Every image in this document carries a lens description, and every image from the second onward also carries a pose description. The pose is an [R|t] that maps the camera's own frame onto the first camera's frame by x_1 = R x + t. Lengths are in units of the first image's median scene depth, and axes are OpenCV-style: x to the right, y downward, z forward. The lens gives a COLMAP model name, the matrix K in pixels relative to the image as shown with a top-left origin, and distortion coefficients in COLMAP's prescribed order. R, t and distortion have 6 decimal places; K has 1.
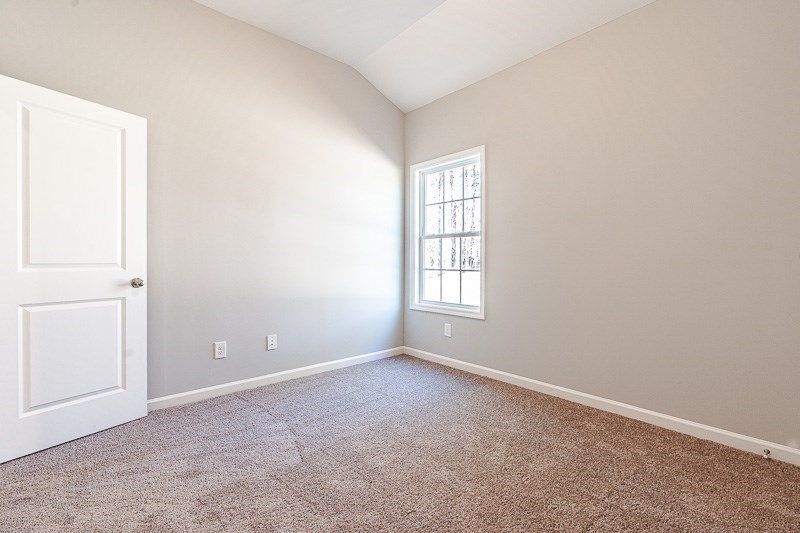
lens RADIAL K [[368.3, 0, 395.3], [0, 368.3, 265.8], [0, 0, 1]] dist [-0.001190, 0.000533]
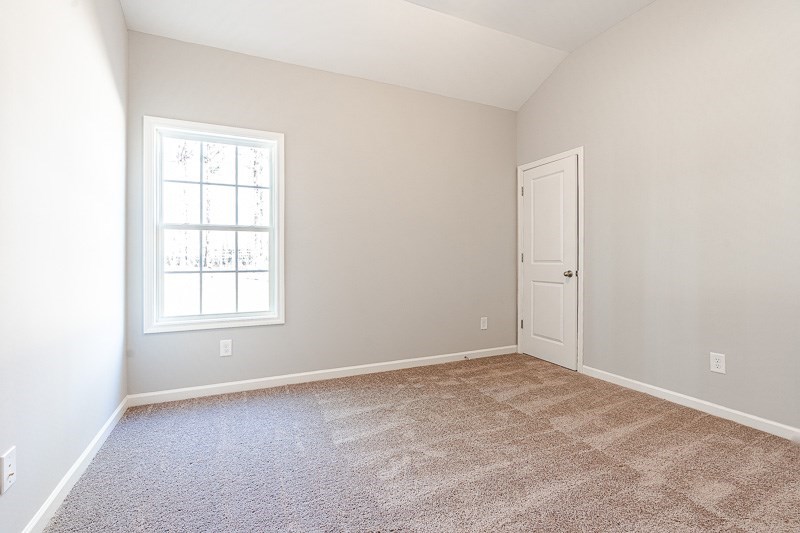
lens RADIAL K [[368.3, 0, 395.3], [0, 368.3, 265.8], [0, 0, 1]] dist [-0.001190, 0.000533]
pose [[0.281160, -0.015226, 0.959540, -0.509385], [0.015388, 0.999817, 0.011357, -0.004505], [-0.959538, 0.011572, 0.281343, 0.427029]]
